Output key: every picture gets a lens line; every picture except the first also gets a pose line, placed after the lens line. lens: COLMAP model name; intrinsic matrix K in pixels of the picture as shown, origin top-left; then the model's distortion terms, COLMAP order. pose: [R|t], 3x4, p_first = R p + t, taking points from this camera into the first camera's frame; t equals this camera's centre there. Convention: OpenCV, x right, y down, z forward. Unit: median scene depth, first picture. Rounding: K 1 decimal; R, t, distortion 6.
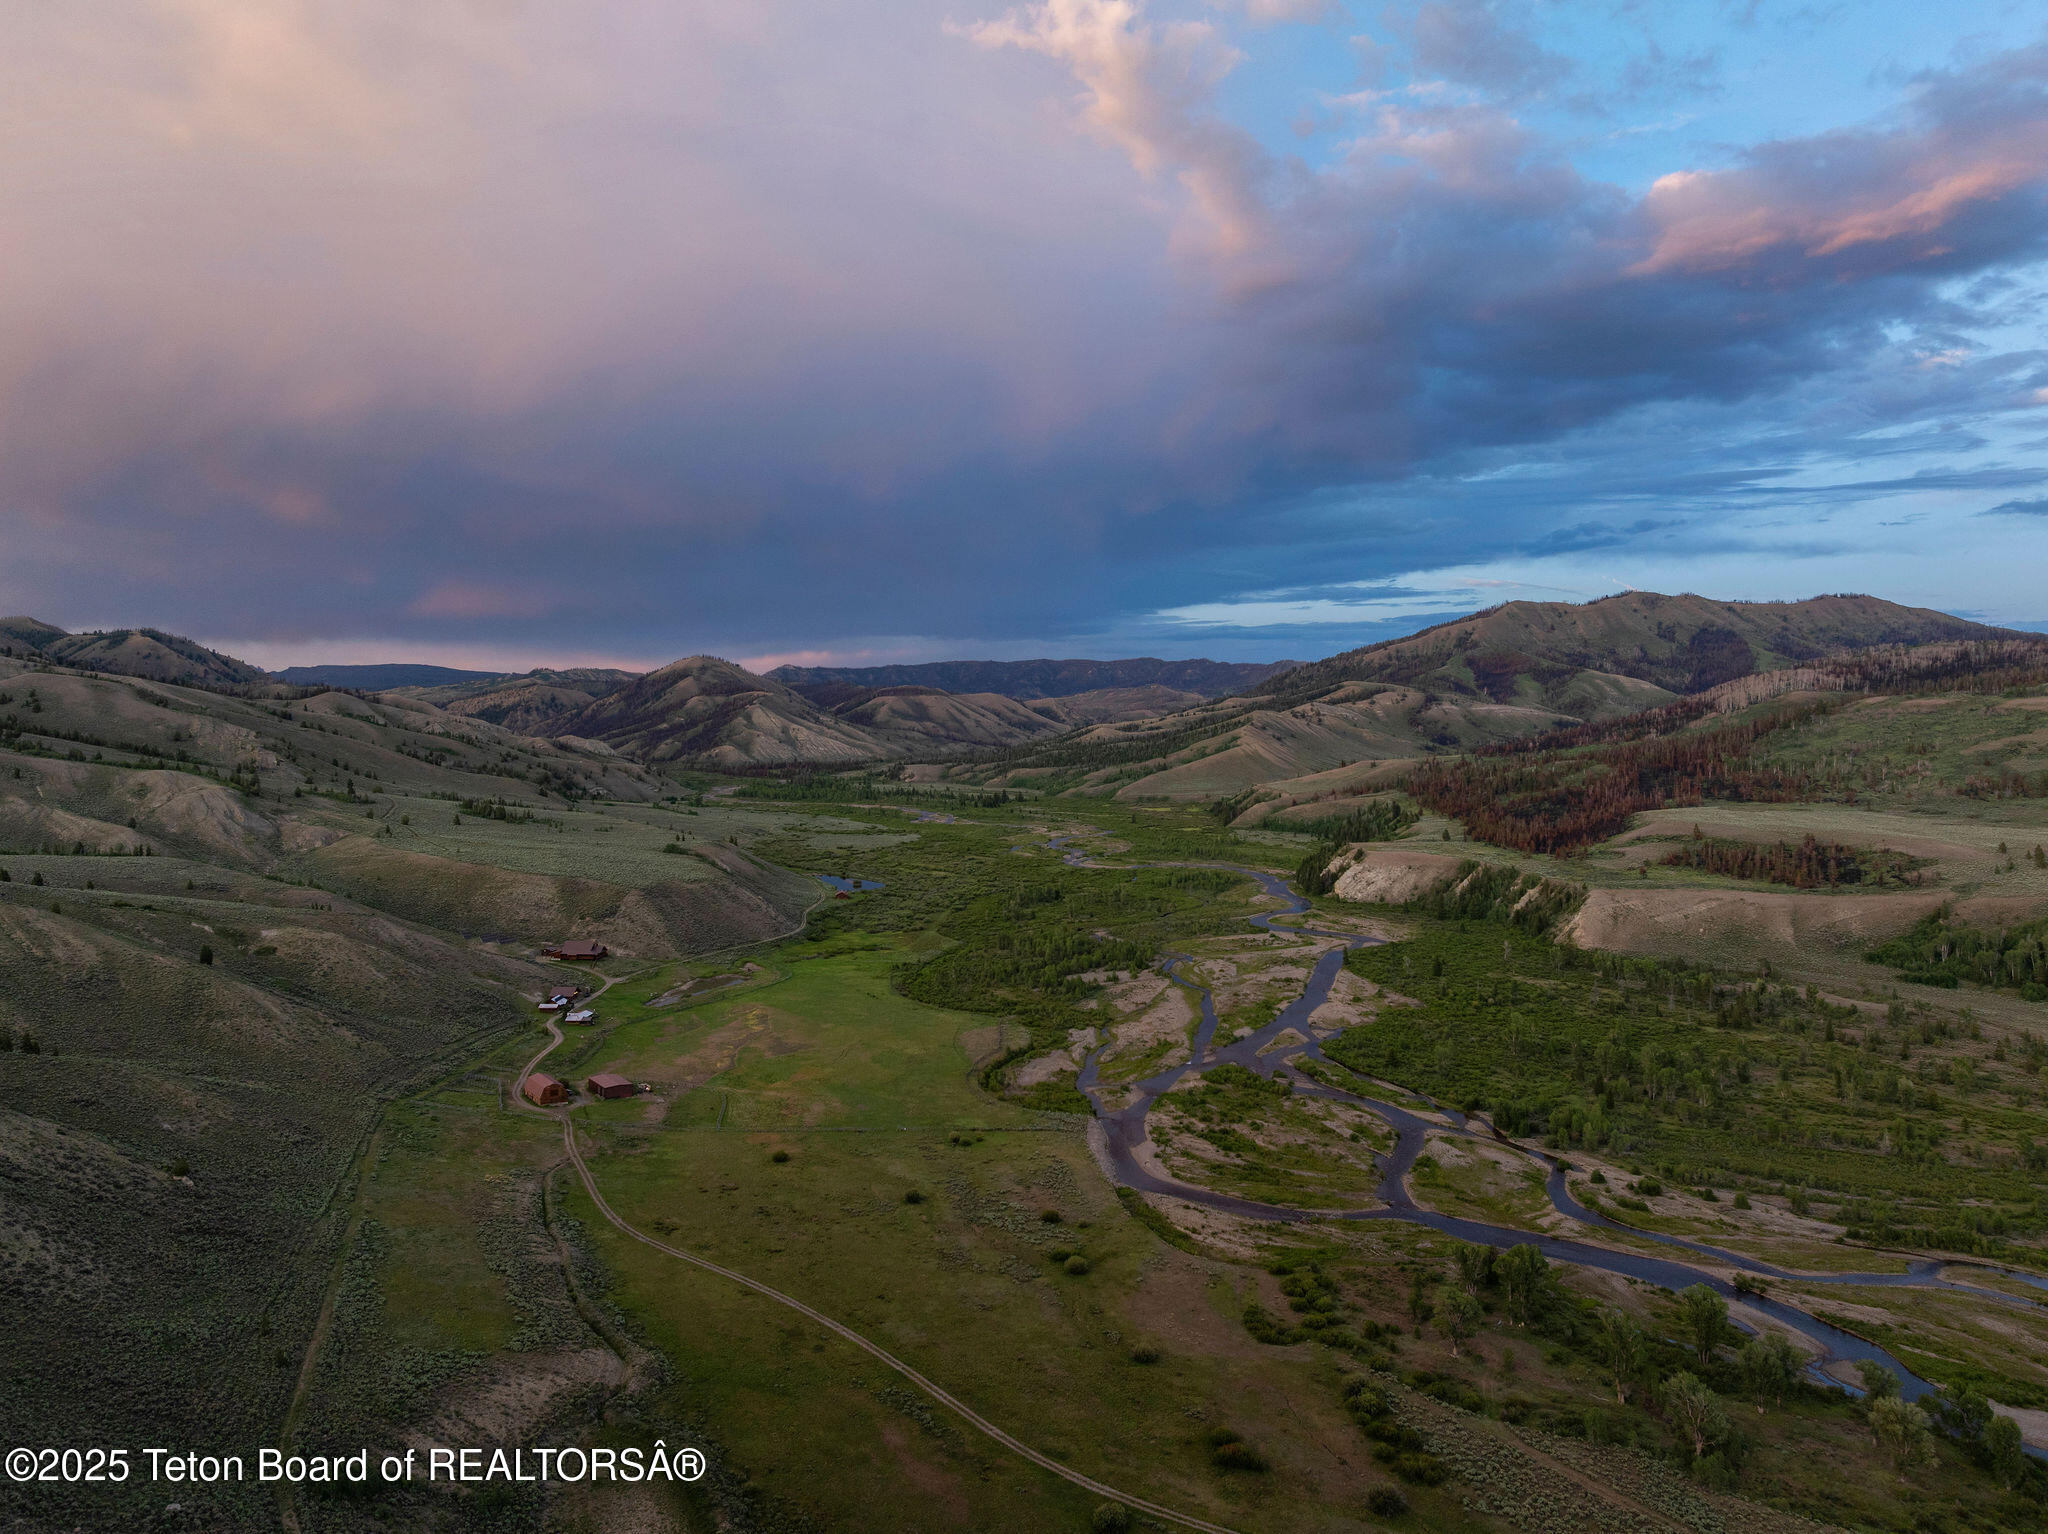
lens RADIAL K [[1458.3, 0, 1023.9], [0, 1458.3, 753.0], [0, 0, 1]] dist [-0.034556, -0.006366]
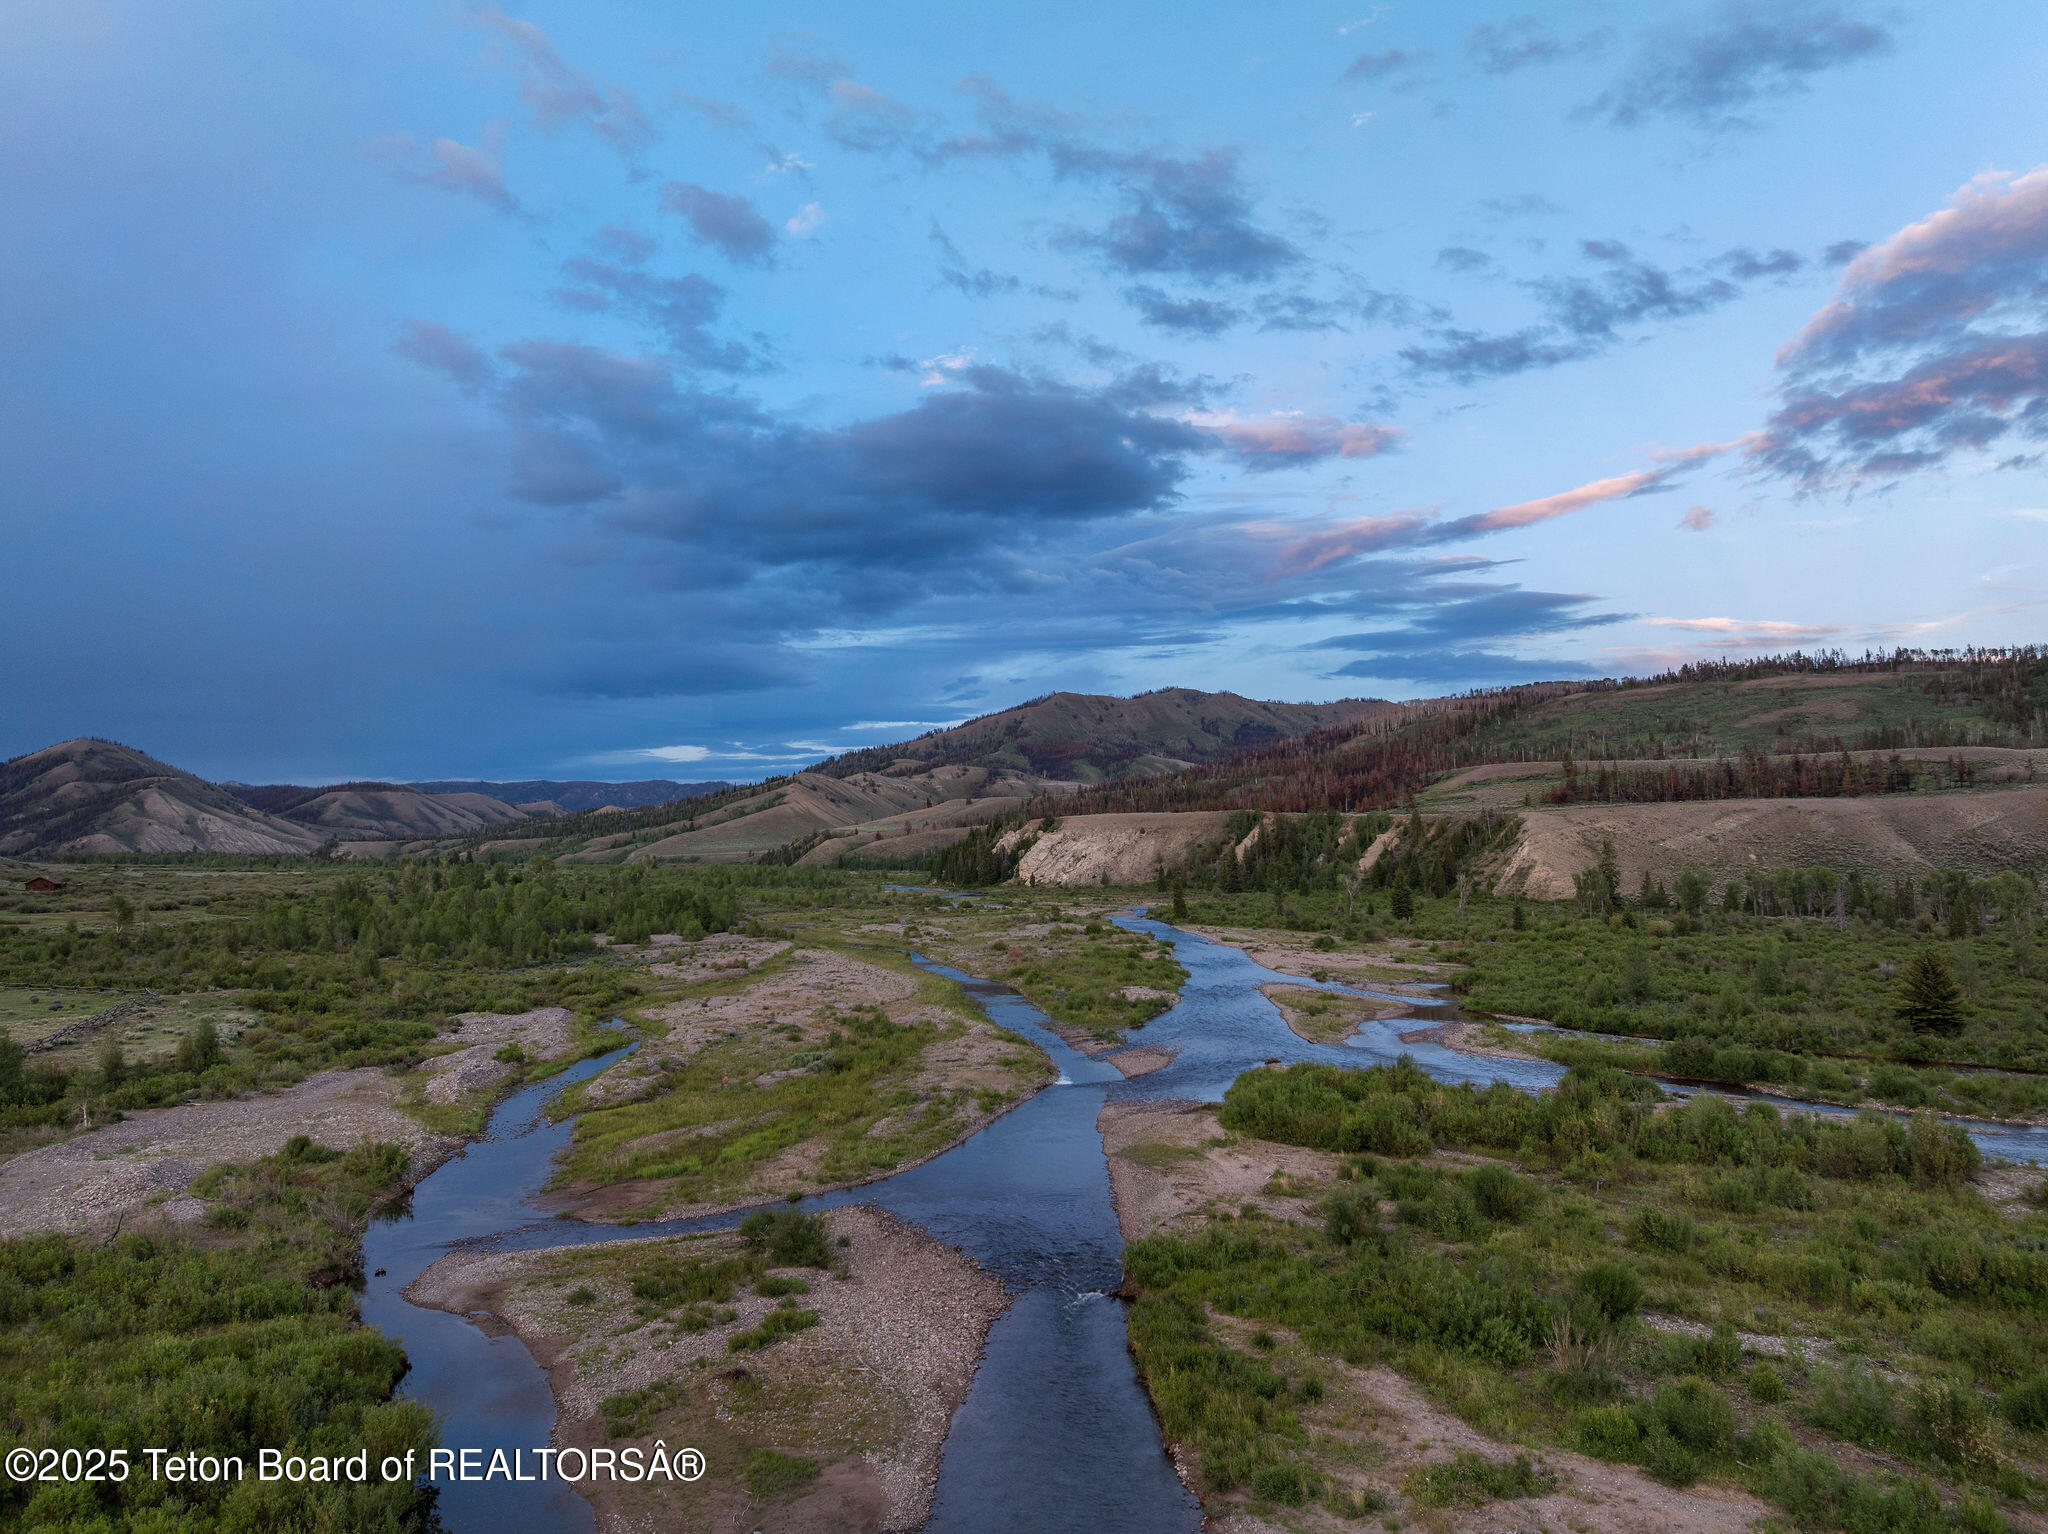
lens RADIAL K [[1458.3, 0, 1032.6], [0, 1458.3, 756.5], [0, 0, 1]] dist [-0.034556, -0.006366]
pose [[0.943945, 0.018538, 0.329581, 0.007582], [0.013155, 0.995516, -0.093674, 0.031306], [-0.329840, 0.092759, 0.939469, 0.135803]]
